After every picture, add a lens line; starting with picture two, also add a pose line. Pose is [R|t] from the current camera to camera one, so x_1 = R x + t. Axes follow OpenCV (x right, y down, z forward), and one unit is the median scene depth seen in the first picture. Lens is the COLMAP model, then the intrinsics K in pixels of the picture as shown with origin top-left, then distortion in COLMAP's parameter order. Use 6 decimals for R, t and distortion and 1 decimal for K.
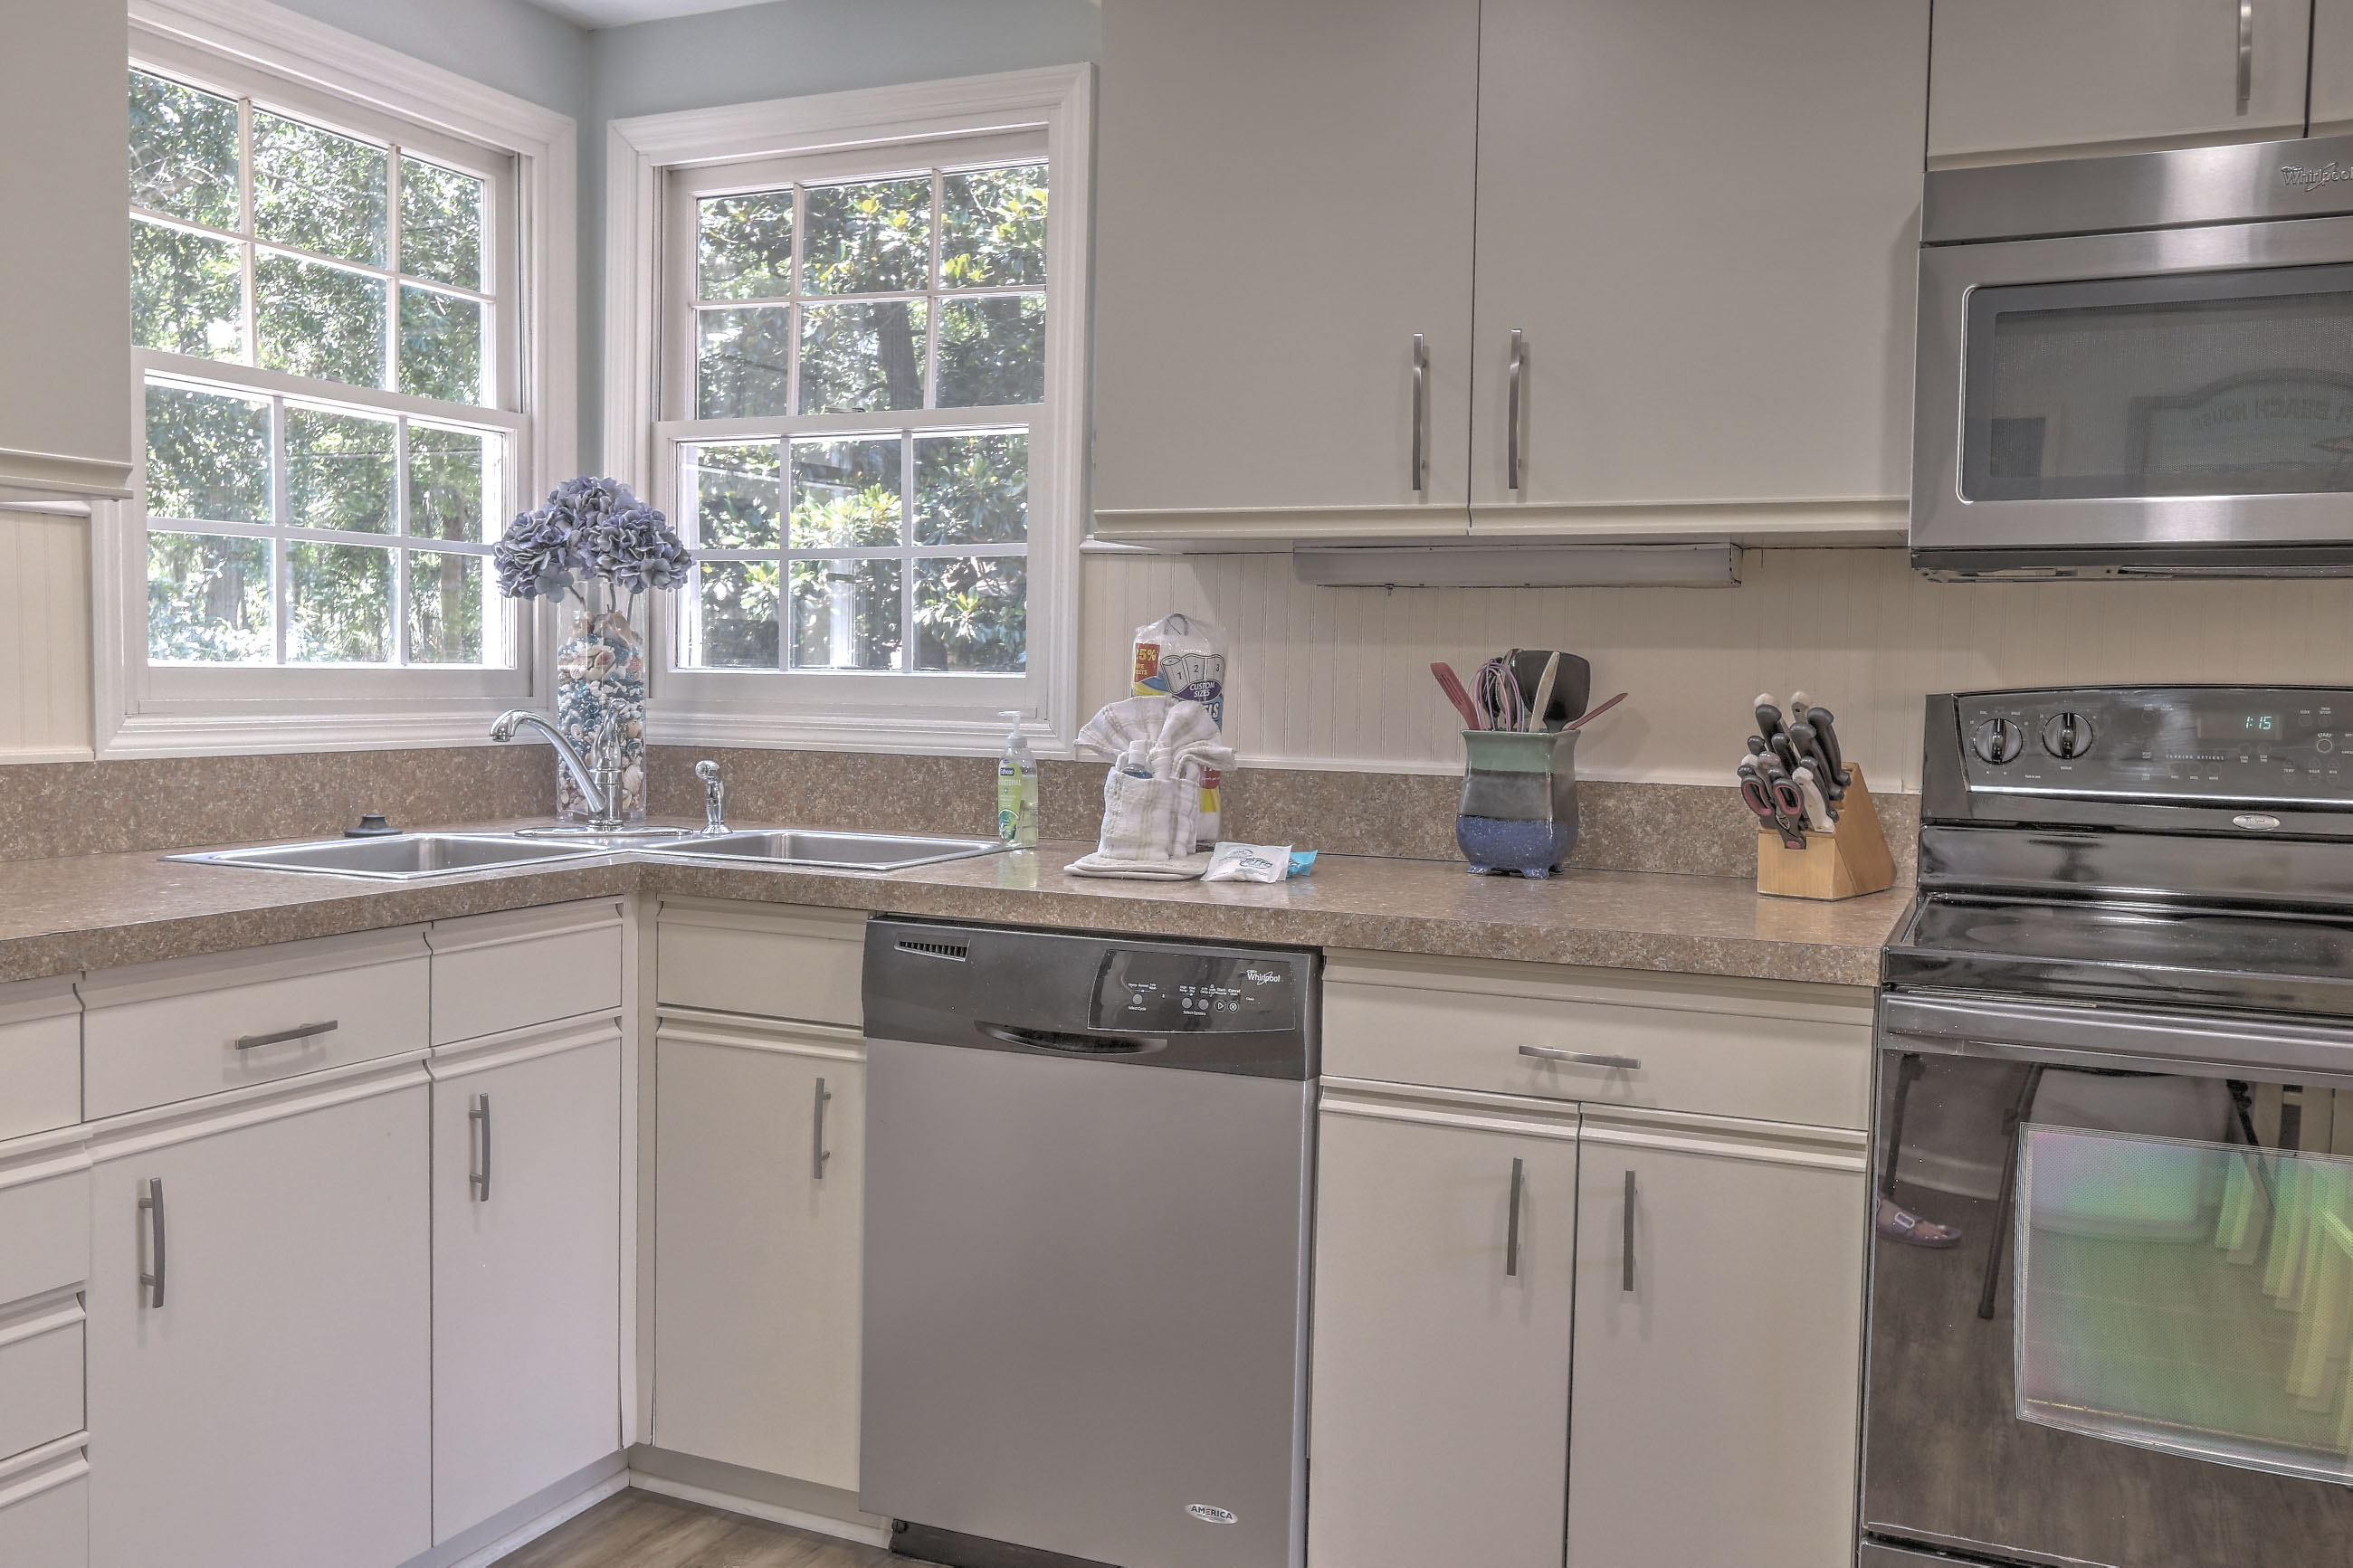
lens RADIAL K [[1959.9, 0, 1176.5], [0, 1959.9, 784.0], [0, 0, 1]] dist [-0.009210, 0.012481]
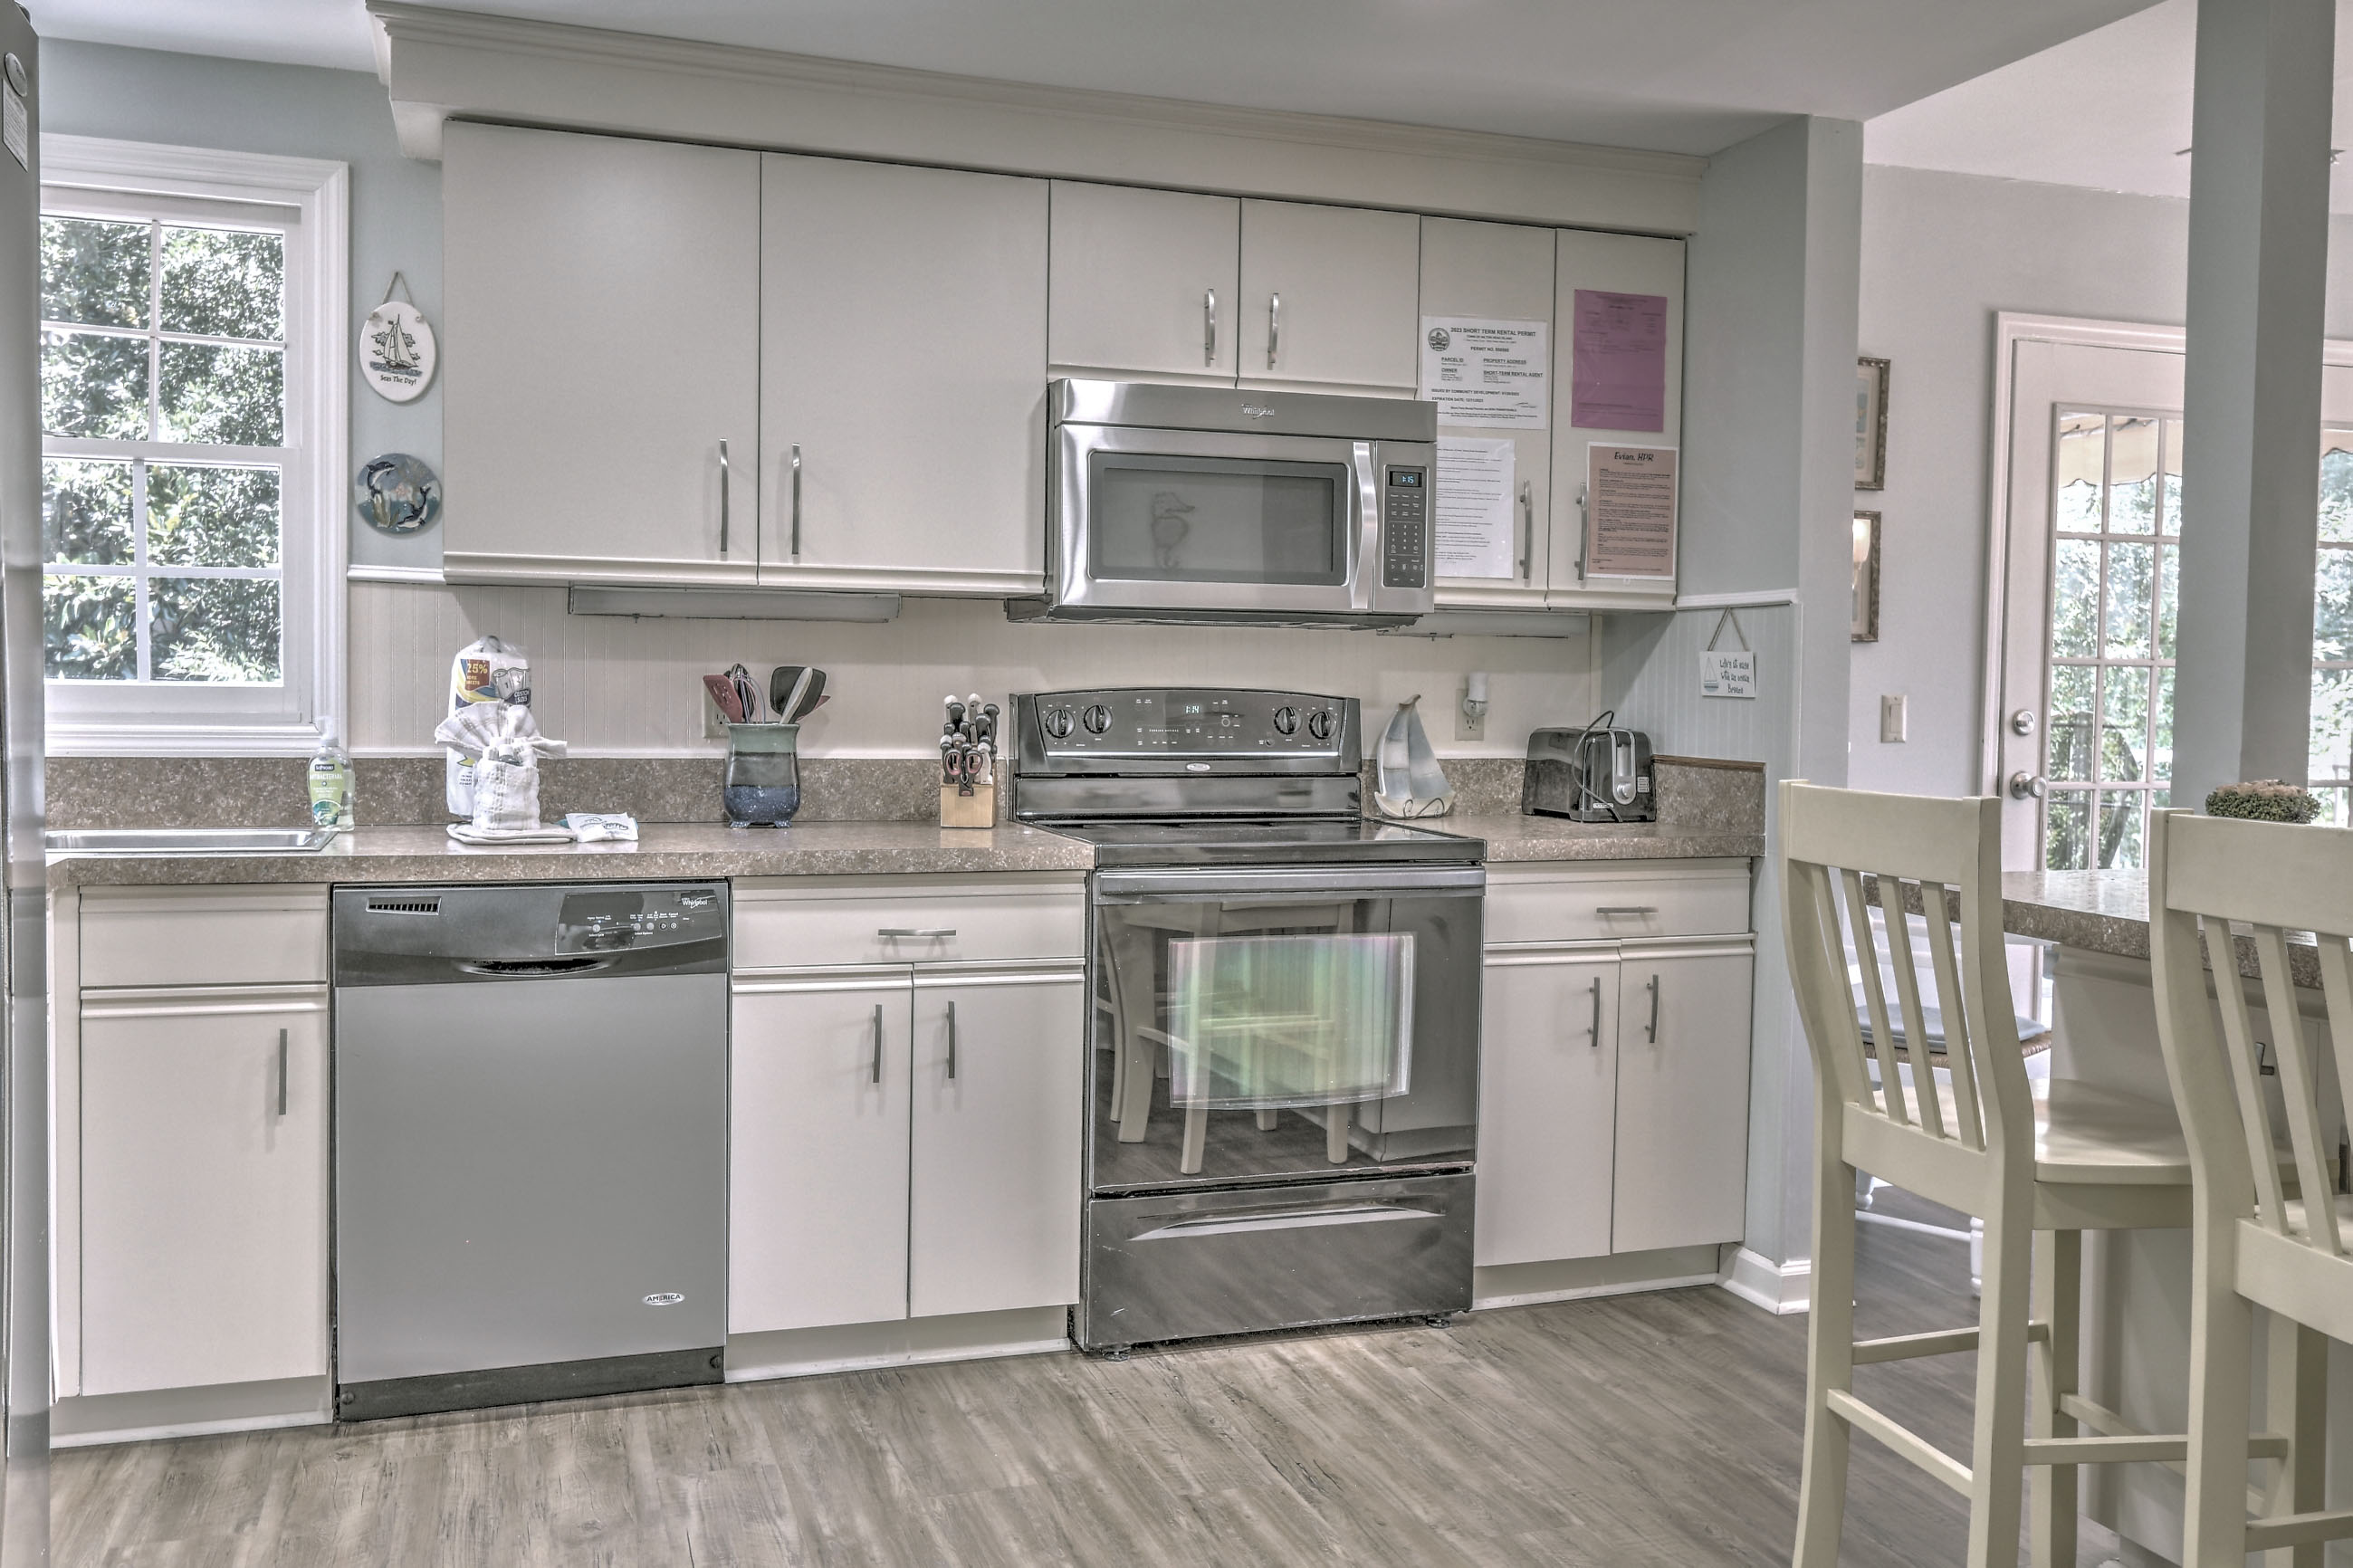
lens RADIAL K [[1928.8, 0, 1163.8], [0, 1928.8, 773.7], [0, 0, 1]] dist [-0.005386, 0.022466]
pose [[0.739835, -0.036286, 0.671809, -0.565596], [0.038007, 0.999204, 0.012114, 0.002901], [-0.671714, 0.016571, 0.740625, -0.218666]]
